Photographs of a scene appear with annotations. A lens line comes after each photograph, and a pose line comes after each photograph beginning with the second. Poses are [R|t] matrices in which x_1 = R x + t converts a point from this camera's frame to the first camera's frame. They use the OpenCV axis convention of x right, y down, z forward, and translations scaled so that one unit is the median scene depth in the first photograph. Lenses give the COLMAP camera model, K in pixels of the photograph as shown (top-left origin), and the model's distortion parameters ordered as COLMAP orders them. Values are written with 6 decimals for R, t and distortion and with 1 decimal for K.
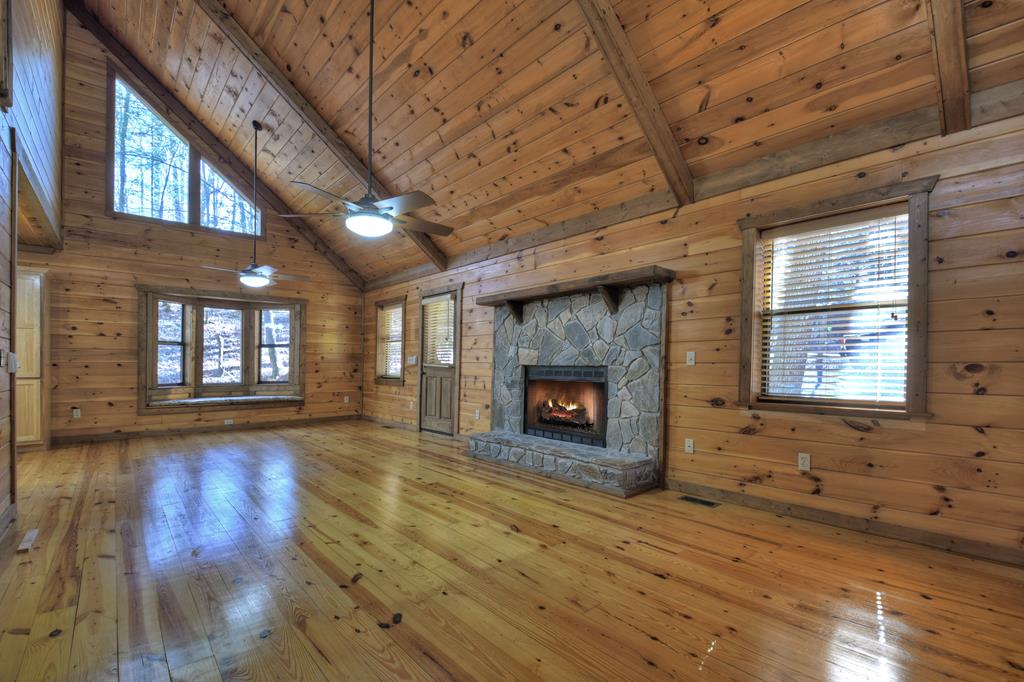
lens RADIAL K [[432.9, 0, 524.0], [0, 432.9, 354.2], [0, 0, 1]] dist [0.003021, -0.020655]
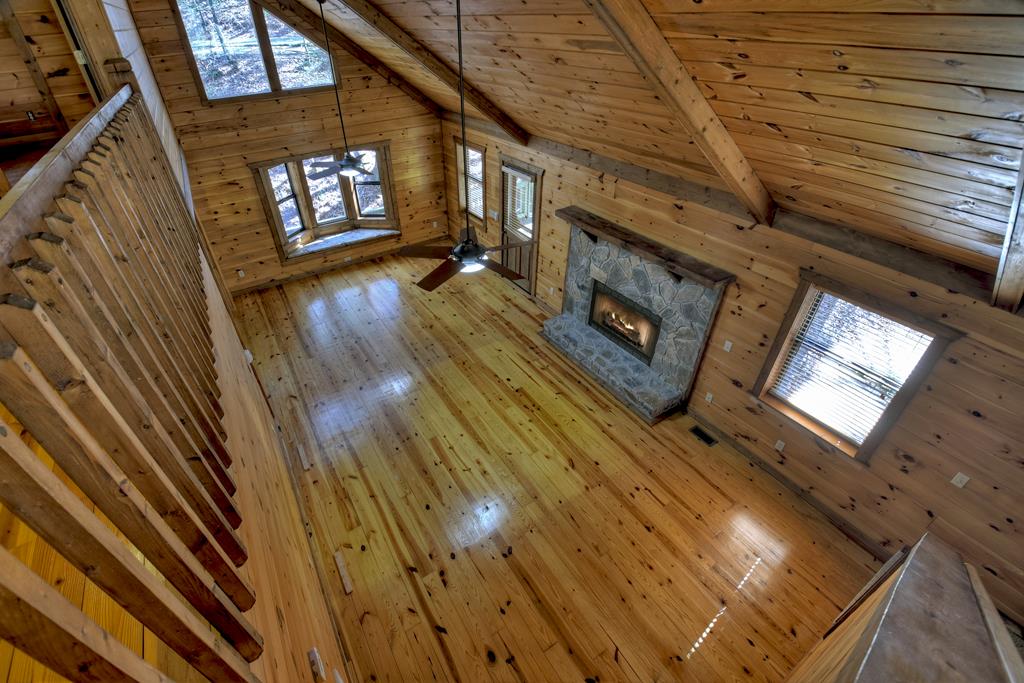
lens RADIAL K [[449.8, 0, 531.3], [0, 449.8, 313.2], [0, 0, 1]] dist [0.010393, -0.037492]
pose [[0.988581, 0.100917, -0.111909, -0.018319], [-0.020018, 0.824000, 0.566236, -0.486561], [0.149356, -0.557530, 0.816611, -0.042620]]
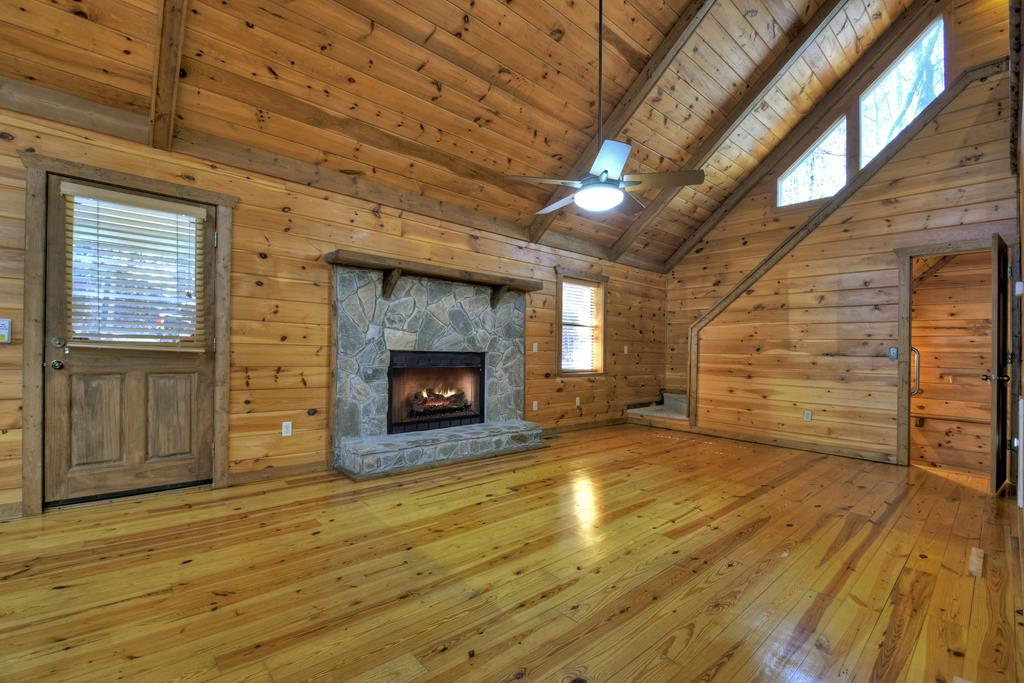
lens RADIAL K [[432.9, 0, 524.0], [0, 432.9, 354.7], [0, 0, 1]] dist [0.003021, -0.020655]
pose [[0.032314, -0.008958, 0.999438, -0.691802], [-0.041248, 0.999096, 0.010289, 0.012865], [-0.998626, -0.041557, 0.031915, 0.621068]]
